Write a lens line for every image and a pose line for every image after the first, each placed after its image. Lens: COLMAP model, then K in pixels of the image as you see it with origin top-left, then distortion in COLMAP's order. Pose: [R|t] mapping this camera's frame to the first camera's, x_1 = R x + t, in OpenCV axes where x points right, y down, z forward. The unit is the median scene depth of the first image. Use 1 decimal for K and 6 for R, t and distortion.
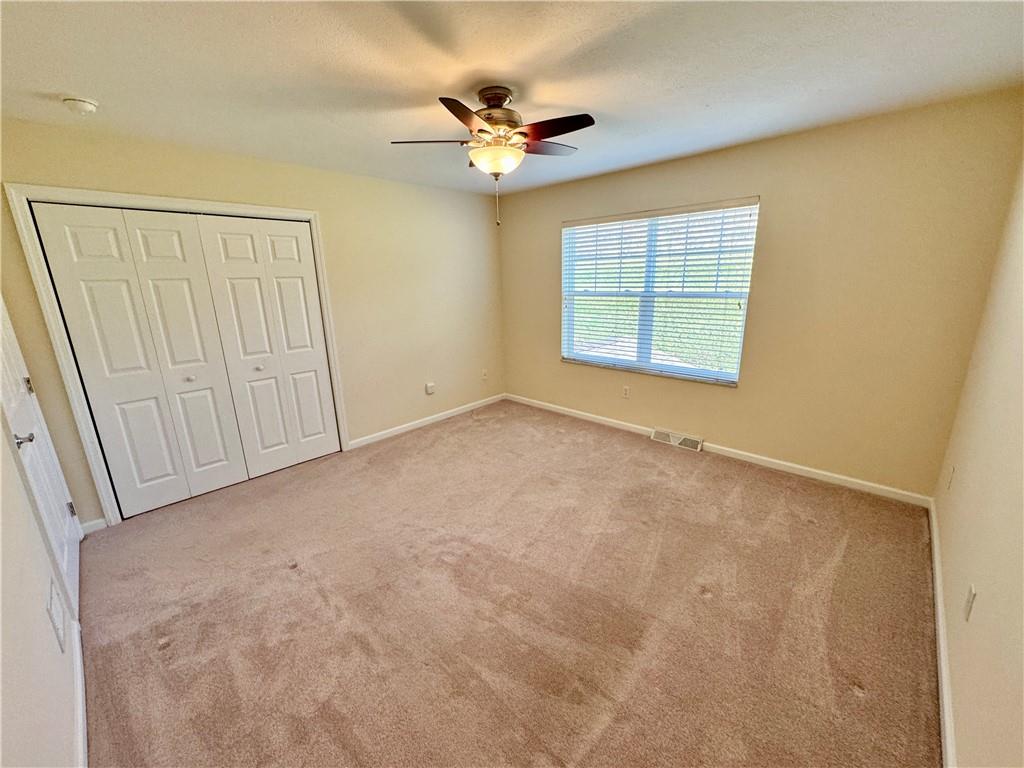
lens RADIAL K [[408.4, 0, 513.4], [0, 408.4, 386.0], [0, 0, 1]] dist [-0.003184, -0.000445]
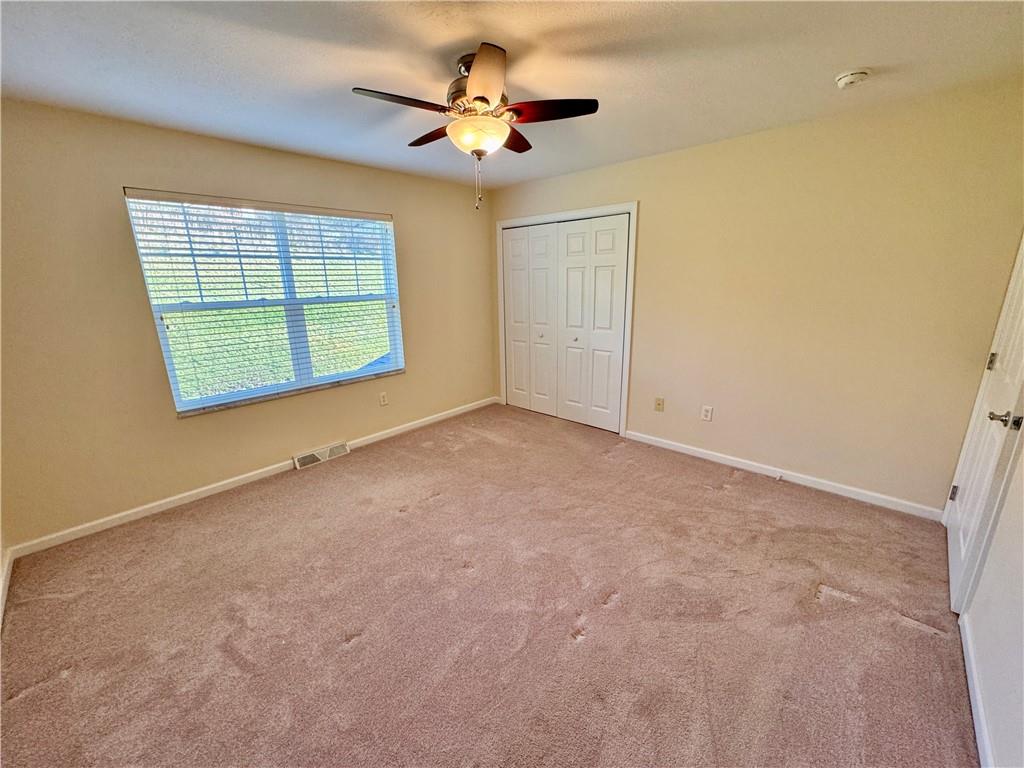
lens RADIAL K [[408.4, 0, 496.6], [0, 408.4, 389.3], [0, 0, 1]] dist [-0.003184, -0.000445]
pose [[-0.004822, -0.244032, 0.969755, -0.635500], [0.269971, 0.933439, 0.236236, -0.161145], [-0.962856, 0.262945, 0.061380, 0.674454]]
